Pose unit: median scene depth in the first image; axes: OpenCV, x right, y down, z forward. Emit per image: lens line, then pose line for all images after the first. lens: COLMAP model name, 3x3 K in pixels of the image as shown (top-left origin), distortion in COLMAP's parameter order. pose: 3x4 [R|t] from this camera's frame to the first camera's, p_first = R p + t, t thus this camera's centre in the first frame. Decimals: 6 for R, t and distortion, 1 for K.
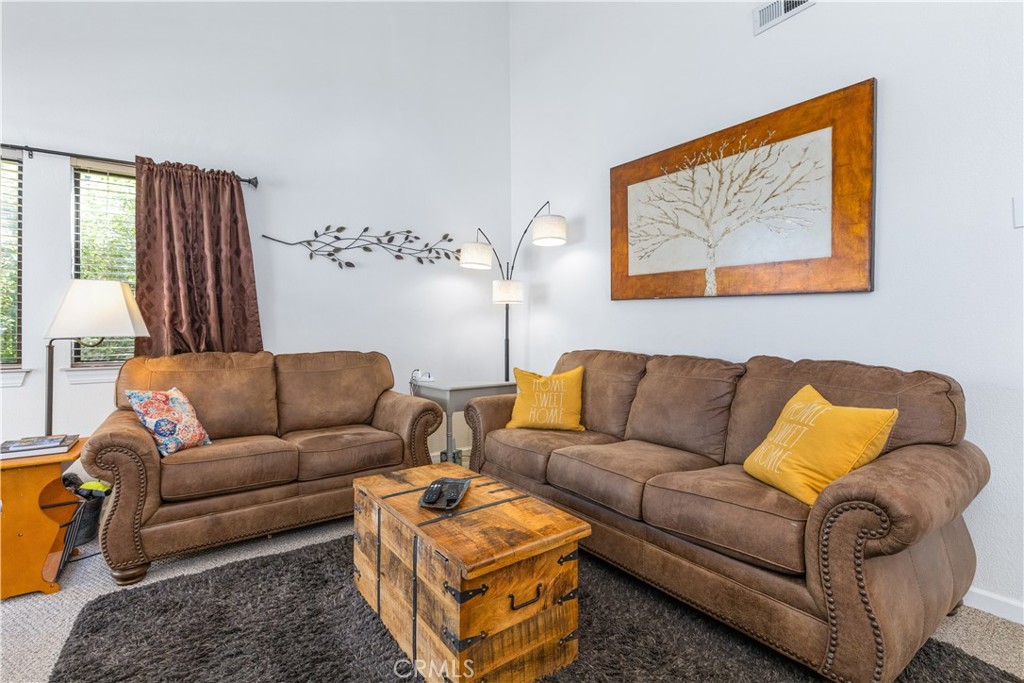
lens RADIAL K [[471.0, 0, 512.7], [0, 471.0, 326.4], [0, 0, 1]] dist [-0.001025, -0.000164]
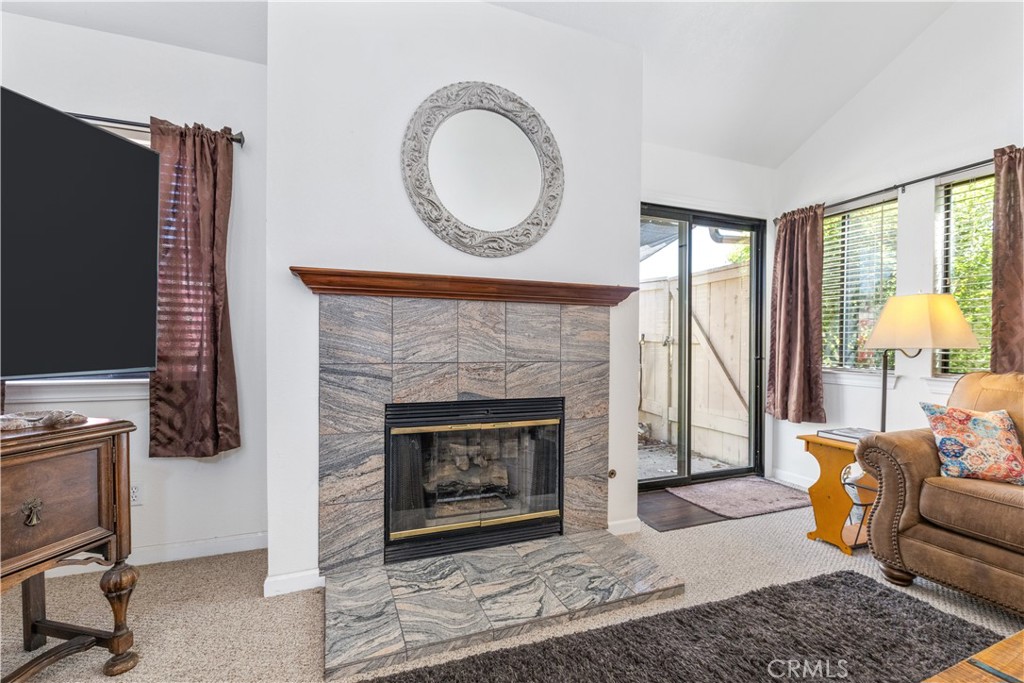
lens RADIAL K [[471.0, 0, 512.4], [0, 471.0, 344.0], [0, 0, 1]] dist [-0.001025, -0.000164]
pose [[-0.240307, 0.012205, -0.970620, 0.367579], [-0.001021, 0.999917, 0.012826, -0.000048], [0.970696, 0.004073, -0.240275, 0.382222]]
